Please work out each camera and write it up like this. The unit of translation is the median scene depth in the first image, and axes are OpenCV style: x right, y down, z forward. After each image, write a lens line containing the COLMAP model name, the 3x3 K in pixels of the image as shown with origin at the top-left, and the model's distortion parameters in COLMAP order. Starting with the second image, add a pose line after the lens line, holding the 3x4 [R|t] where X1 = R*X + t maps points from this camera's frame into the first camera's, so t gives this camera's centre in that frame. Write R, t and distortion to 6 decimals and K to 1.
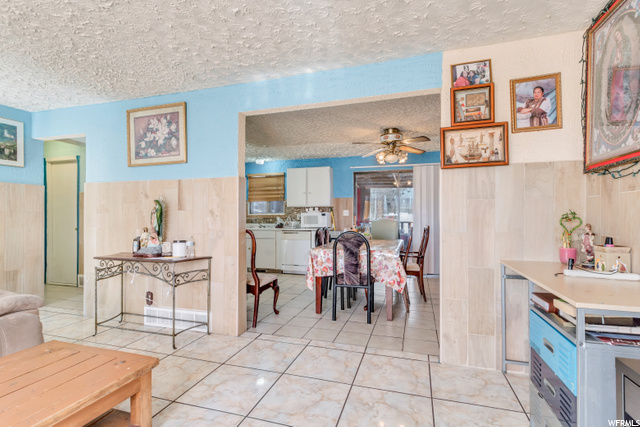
lens RADIAL K [[307.9, 0, 320.6], [0, 307.9, 216.2], [0, 0, 1]] dist [-0.000178, 0.000048]
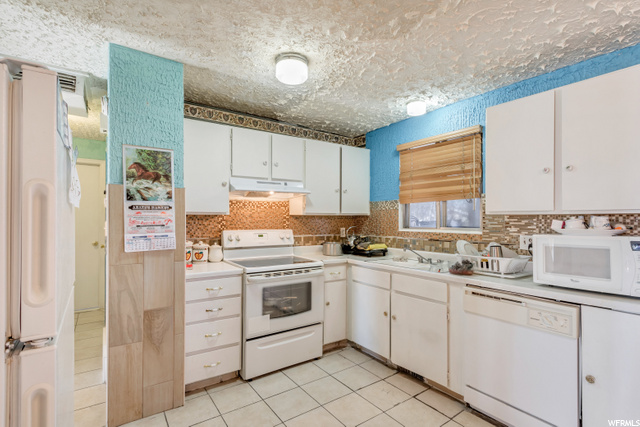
lens RADIAL K [[307.9, 0, 322.2], [0, 307.9, 216.7], [0, 0, 1]] dist [-0.000178, 0.000048]
pose [[0.793572, 0.000719, -0.608476, -0.041859], [0.000712, 0.999998, 0.002111, -0.028434], [0.608476, -0.002108, 0.793569, 0.588925]]
